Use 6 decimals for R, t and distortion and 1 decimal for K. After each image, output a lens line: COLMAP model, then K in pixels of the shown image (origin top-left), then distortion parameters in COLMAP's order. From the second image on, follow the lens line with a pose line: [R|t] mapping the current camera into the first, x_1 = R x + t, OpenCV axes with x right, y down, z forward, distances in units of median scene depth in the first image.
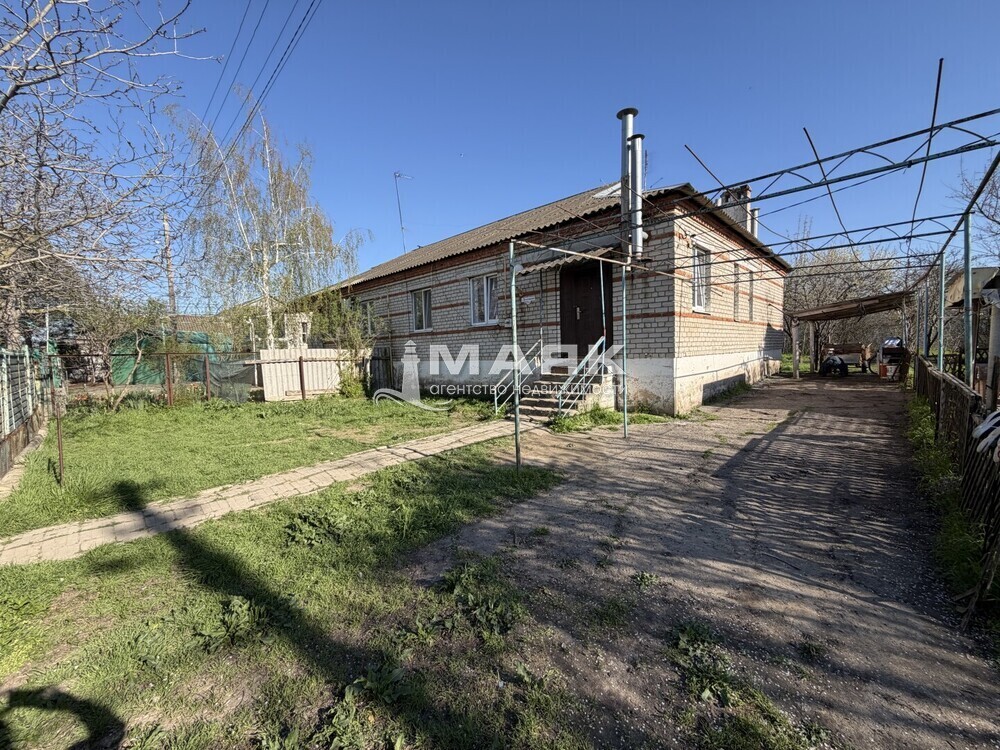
lens RADIAL K [[399.3, 0, 501.5], [0, 399.3, 374.6], [0, 0, 1]] dist [-0.001264, 0.000380]
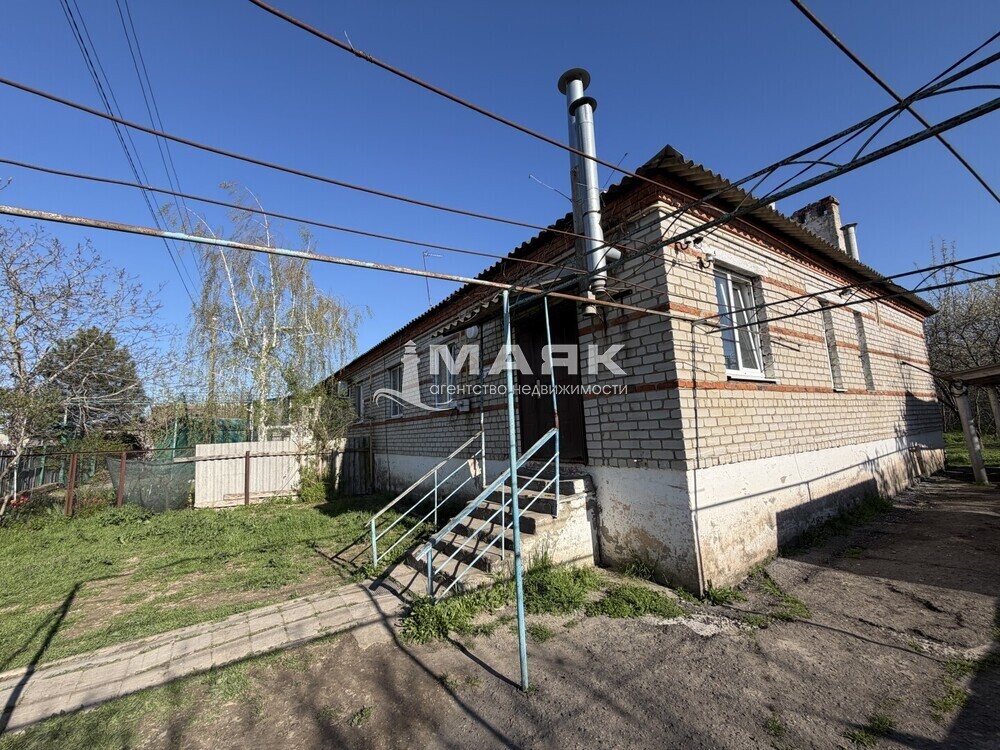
lens RADIAL K [[399.3, 0, 497.6], [0, 399.3, 374.6], [0, 0, 1]] dist [-0.001264, 0.000380]
pose [[0.974860, -0.045034, -0.218221, 0.269038], [0.002393, 0.981422, -0.191847, -0.054898], [0.222806, 0.186502, 0.956857, 0.376963]]
